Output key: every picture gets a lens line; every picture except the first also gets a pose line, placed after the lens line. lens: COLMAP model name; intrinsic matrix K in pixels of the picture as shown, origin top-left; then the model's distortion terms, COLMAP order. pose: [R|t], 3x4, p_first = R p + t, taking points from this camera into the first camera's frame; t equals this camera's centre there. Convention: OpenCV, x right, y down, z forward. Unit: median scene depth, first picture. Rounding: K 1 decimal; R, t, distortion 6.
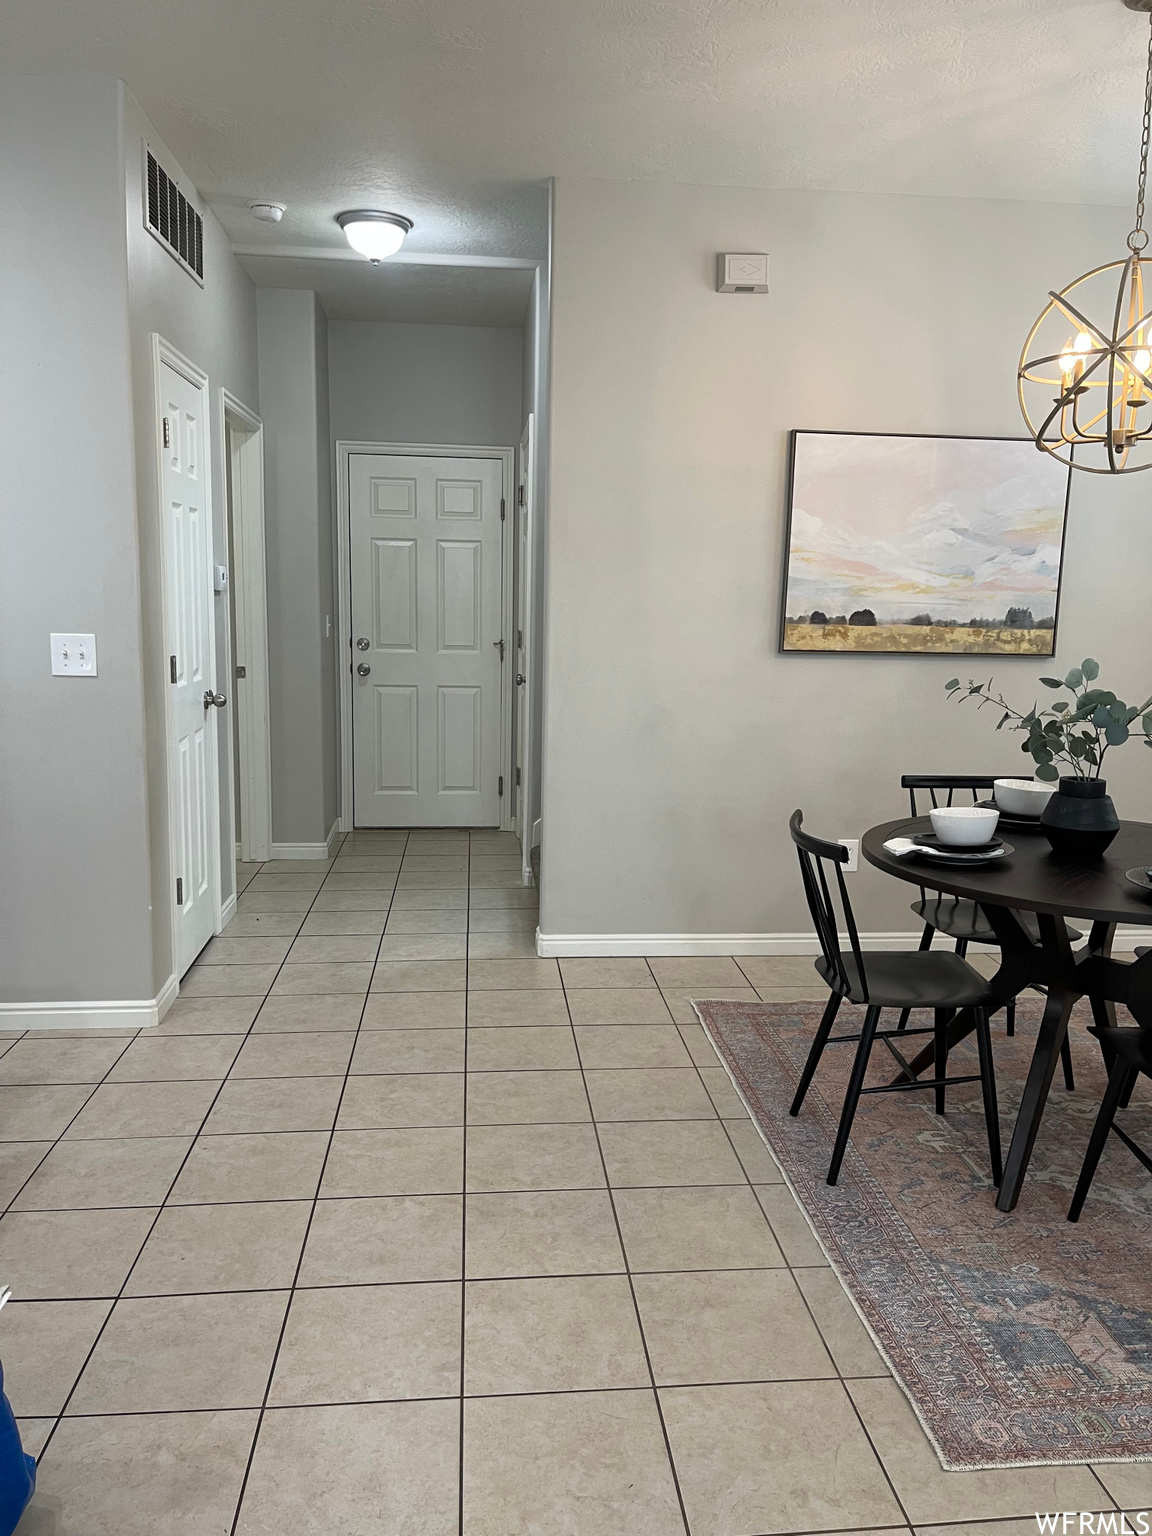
lens RADIAL K [[1156.2, 0, 581.3], [0, 1156.2, 763.5], [0, 0, 1]] dist [0.072583, -0.097850]
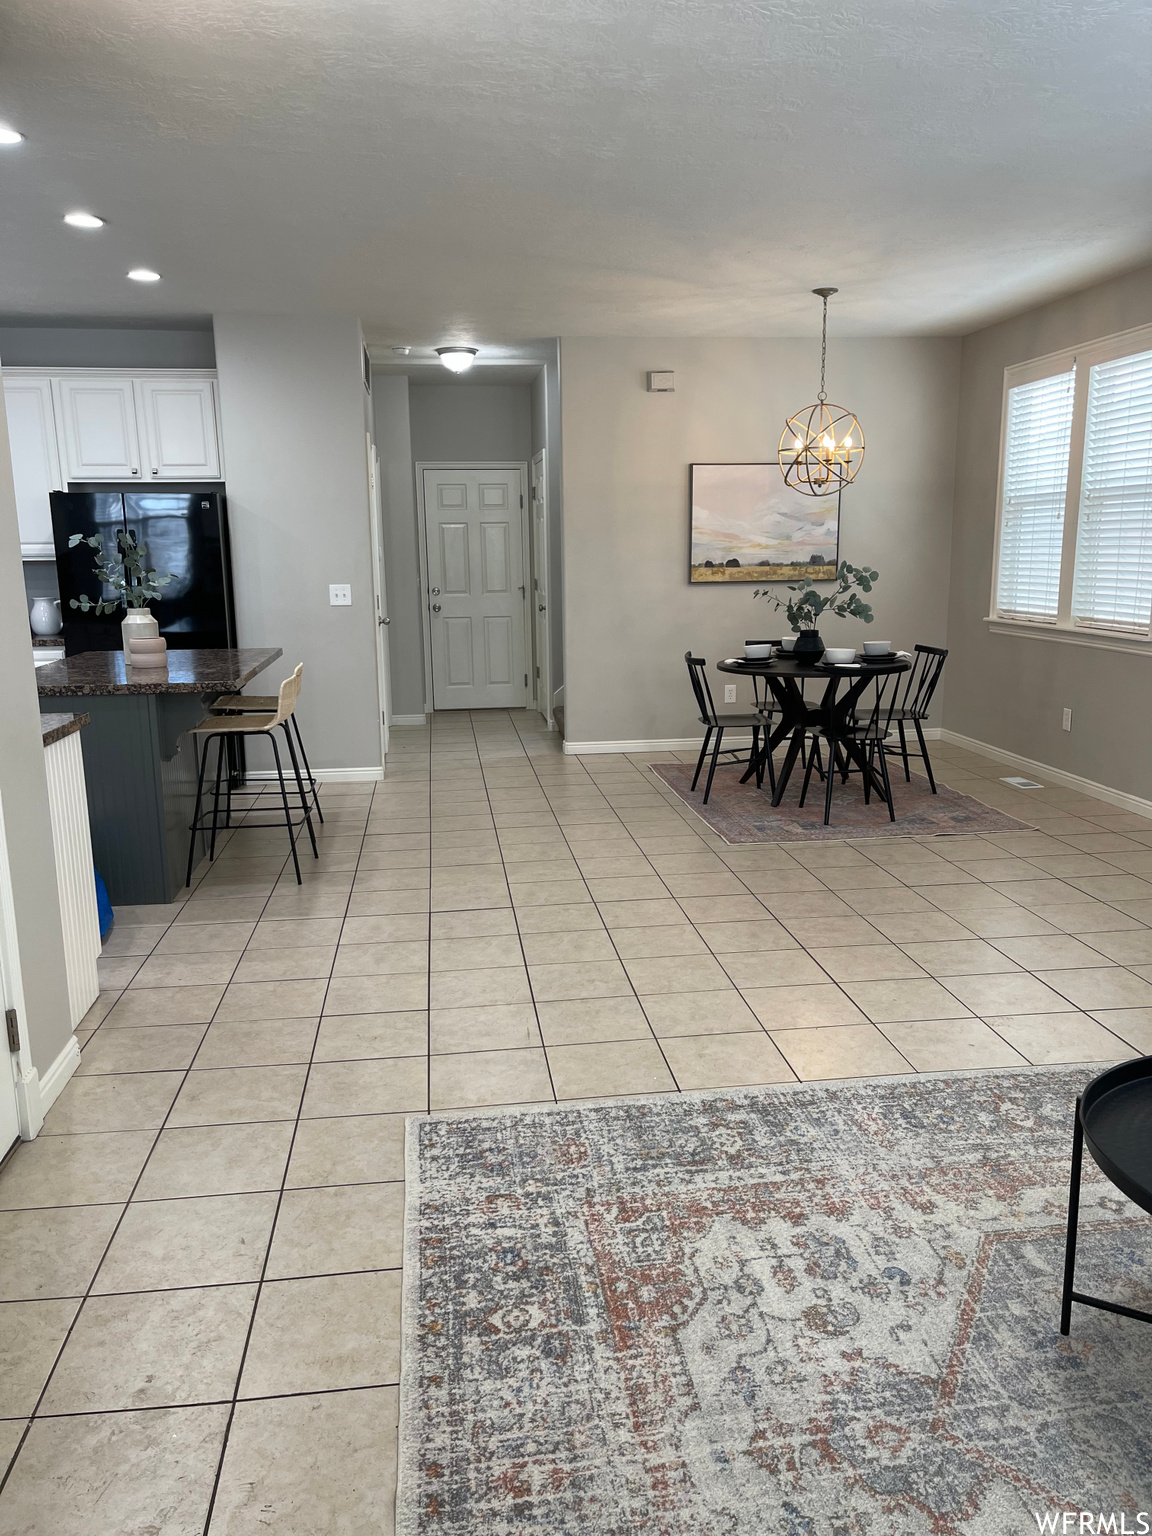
lens RADIAL K [[1156.2, 0, 581.4], [0, 1156.2, 780.2], [0, 0, 1]] dist [0.072583, -0.097850]
pose [[0.998810, -0.041166, 0.026146, -0.073911], [0.039743, 0.997815, 0.052773, 0.134134], [-0.028262, -0.051671, 0.998264, -1.021033]]
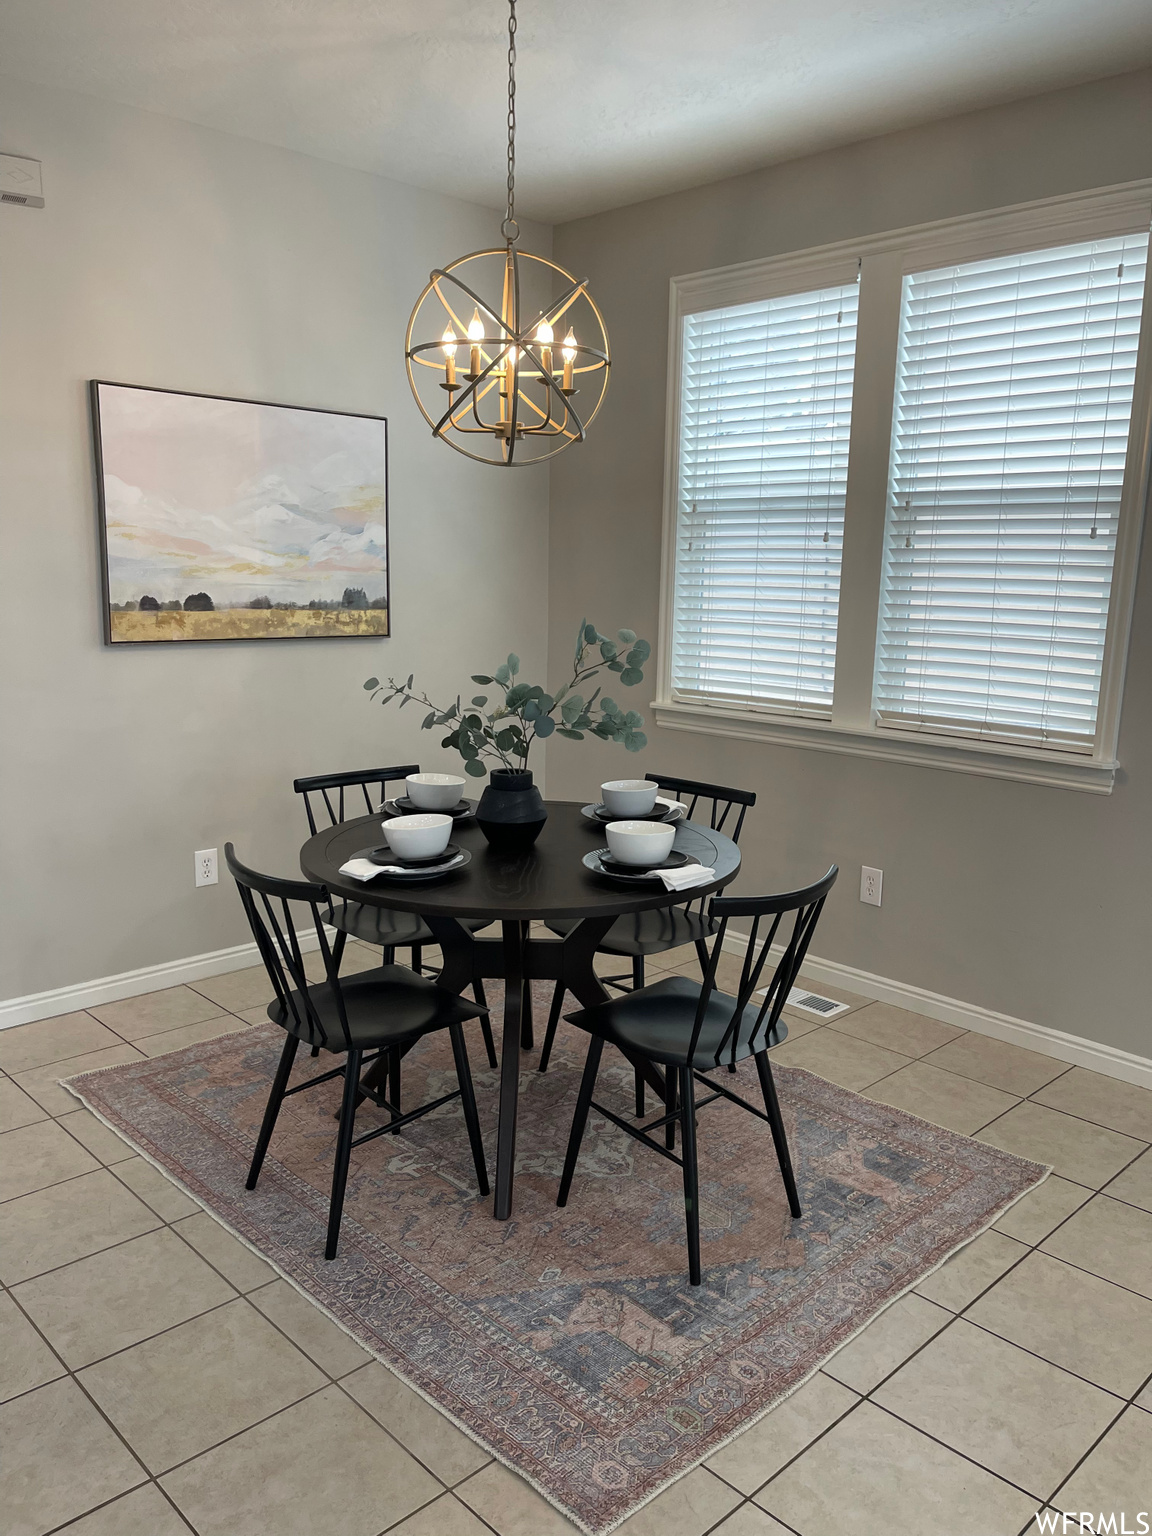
lens RADIAL K [[1156.2, 0, 589.1], [0, 1156.2, 769.3], [0, 0, 1]] dist [0.072583, -0.097850]
pose [[0.780362, -0.116376, 0.614404, -0.103496], [0.089936, 0.993202, 0.073897, -0.044144], [-0.618827, -0.002410, 0.785523, 0.134630]]
